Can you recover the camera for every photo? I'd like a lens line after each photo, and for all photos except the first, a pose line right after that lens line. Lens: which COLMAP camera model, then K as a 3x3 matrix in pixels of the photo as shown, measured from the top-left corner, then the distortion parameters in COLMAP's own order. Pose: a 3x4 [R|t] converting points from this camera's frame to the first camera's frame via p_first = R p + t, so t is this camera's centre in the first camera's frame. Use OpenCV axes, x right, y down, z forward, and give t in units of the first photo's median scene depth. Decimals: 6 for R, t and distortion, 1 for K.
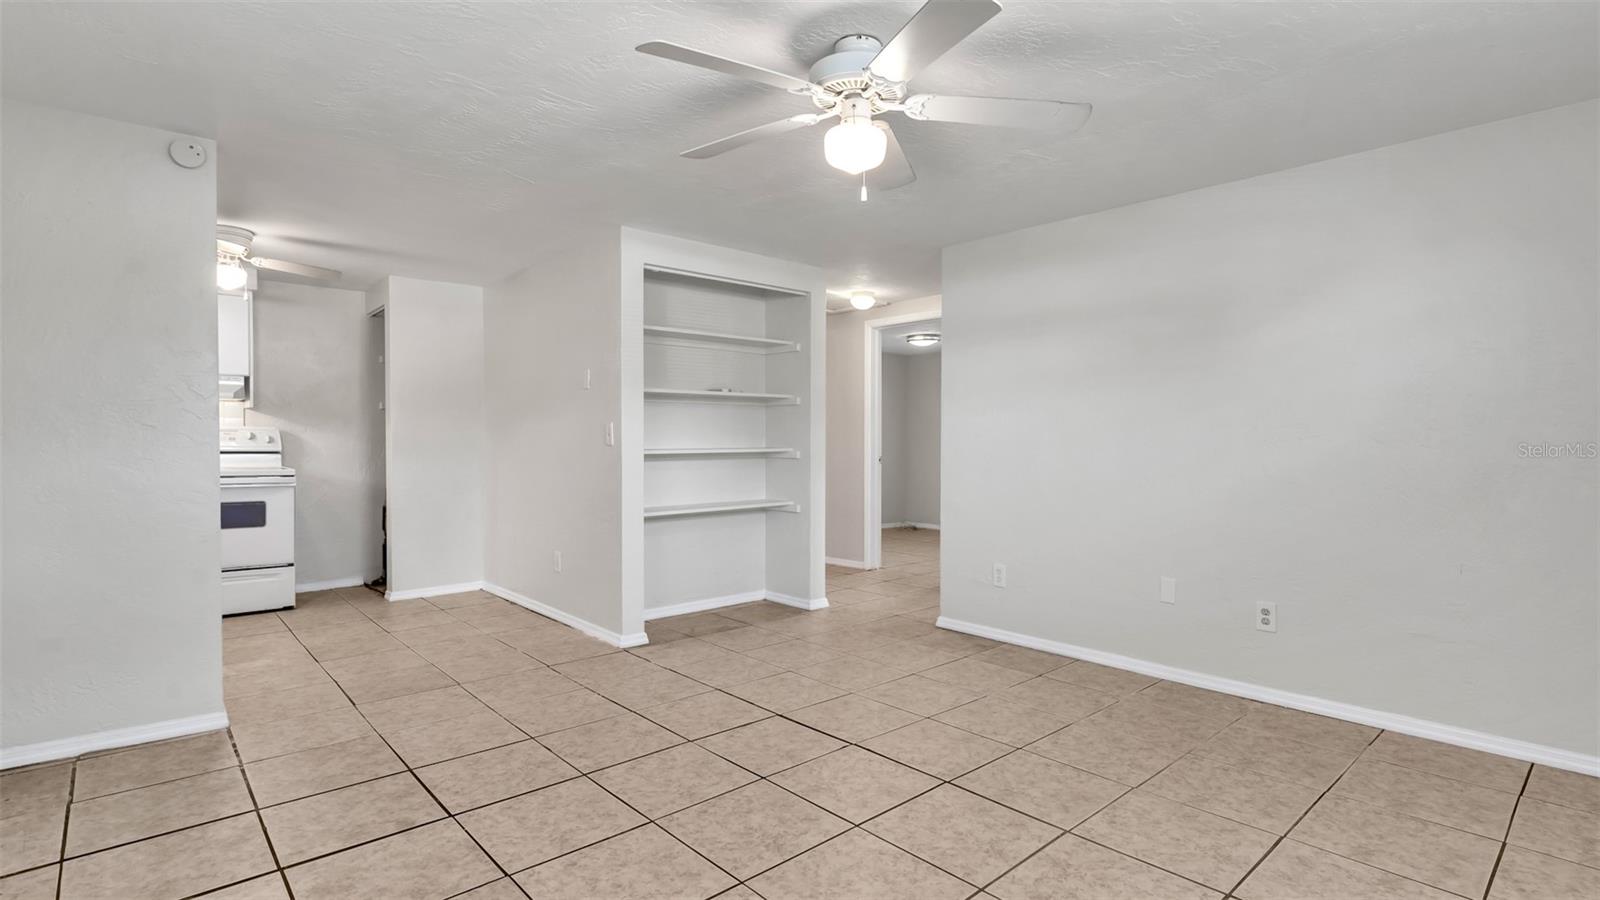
lens RADIAL K [[767.7, 0, 794.3], [0, 767.7, 450.8], [0, 0, 1]] dist [0.002402, -0.000850]
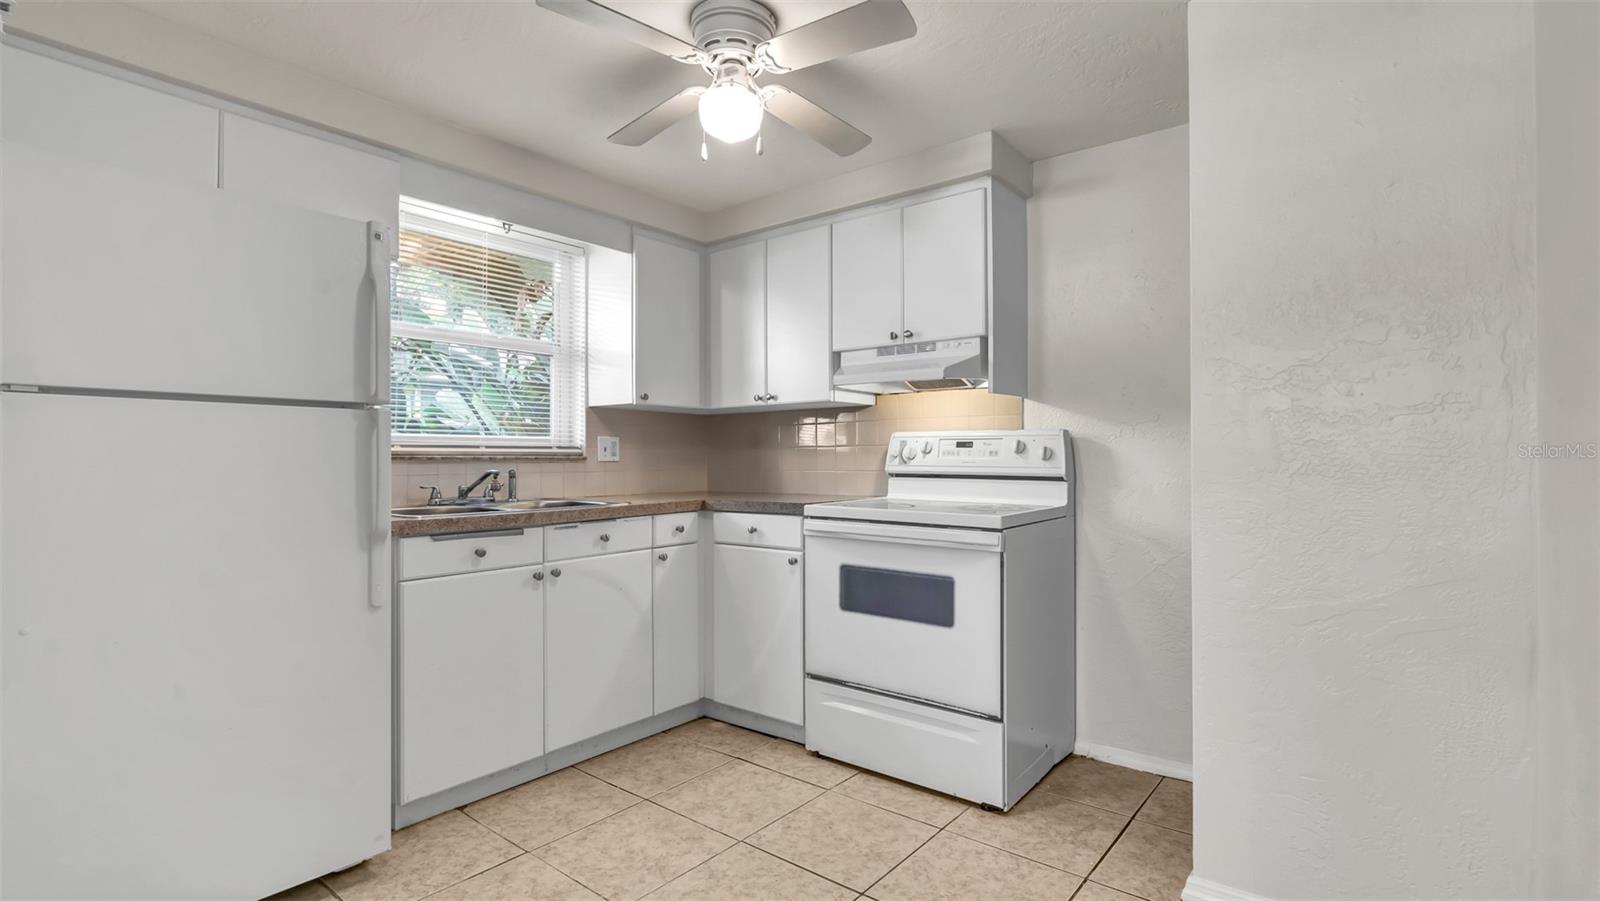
lens RADIAL K [[767.7, 0, 803.1], [0, 767.7, 456.1], [0, 0, 1]] dist [0.002402, -0.000850]
pose [[0.162442, -0.003795, -0.986711, -0.213051], [-0.009802, 0.999937, -0.005460, -0.009067], [0.986669, 0.010559, 0.162395, 0.818620]]
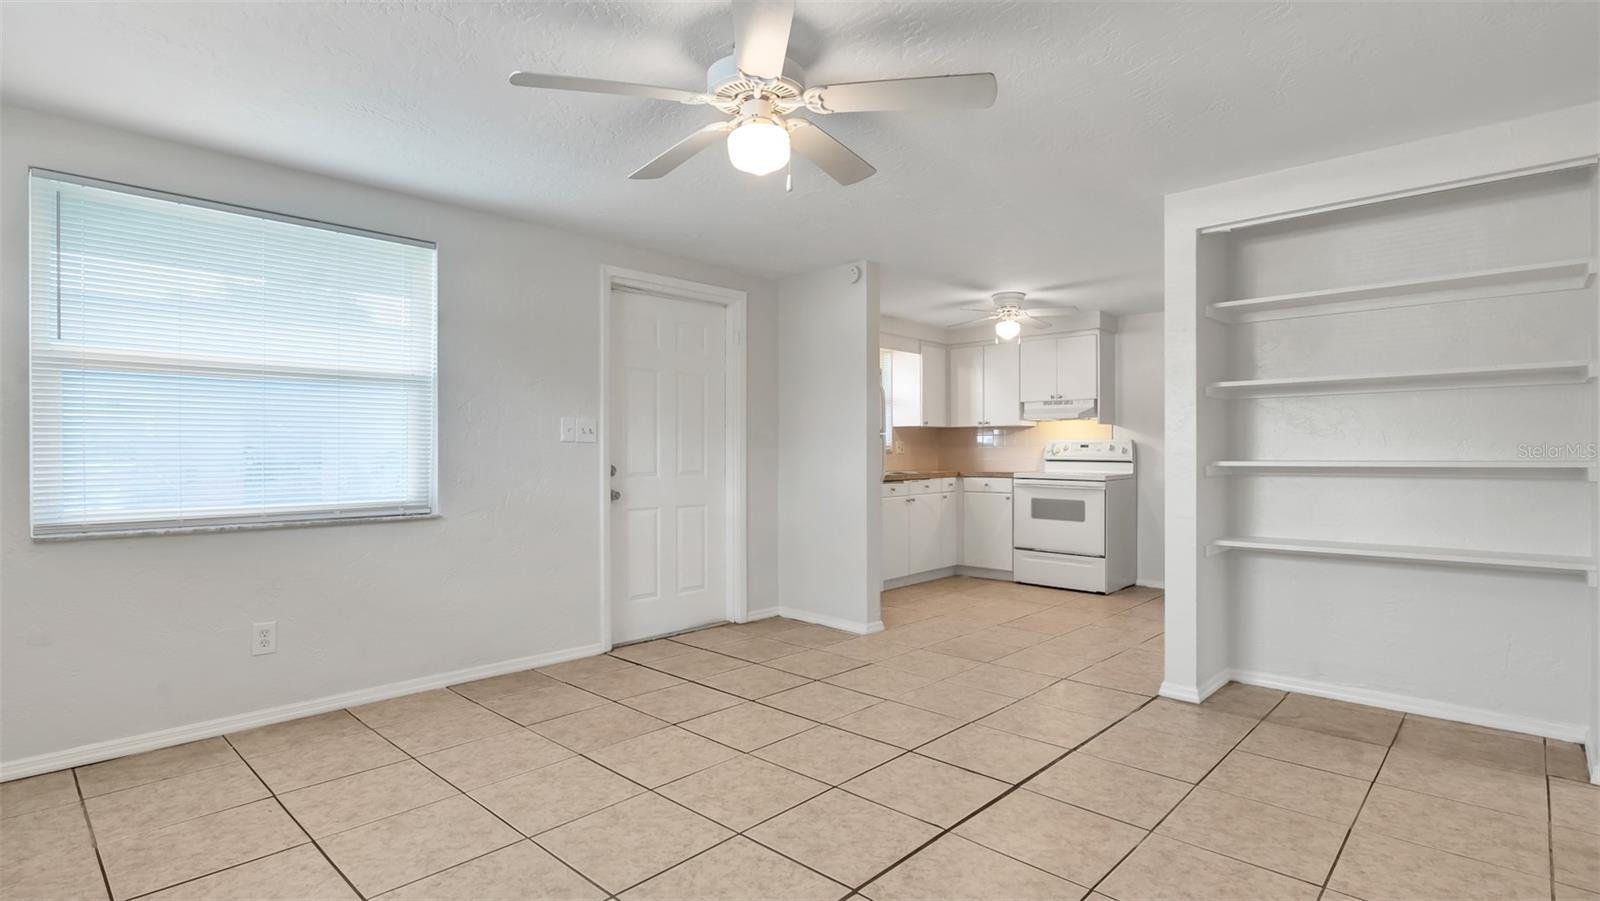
lens RADIAL K [[767.7, 0, 802.5], [0, 767.7, 449.4], [0, 0, 1]] dist [0.002402, -0.000850]
pose [[0.096898, -0.005984, -0.995276, 0.476348], [-0.014983, 0.999860, -0.007470, -0.000192], [0.995182, 0.015636, 0.096795, 0.432349]]
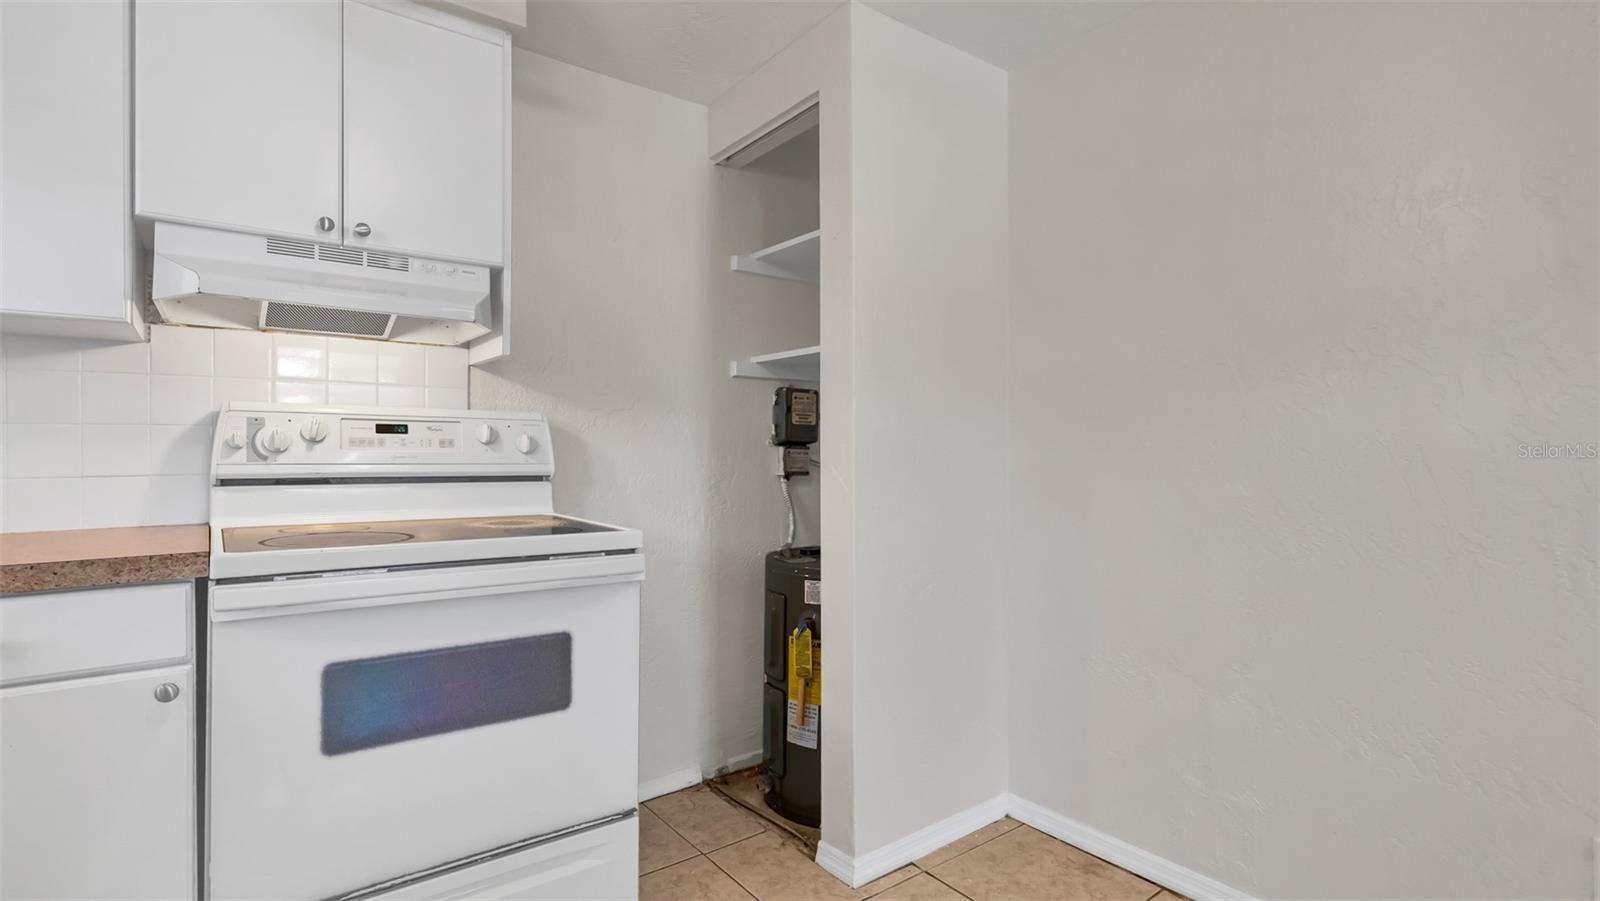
lens RADIAL K [[767.7, 0, 768.0], [0, 767.7, 455.7], [0, 0, 1]] dist [0.002402, -0.000850]
pose [[0.997045, -0.001875, -0.076793, -0.578813], [0.000887, 0.999917, -0.012891, -0.004481], [0.076811, 0.012785, 0.996964, 0.676234]]
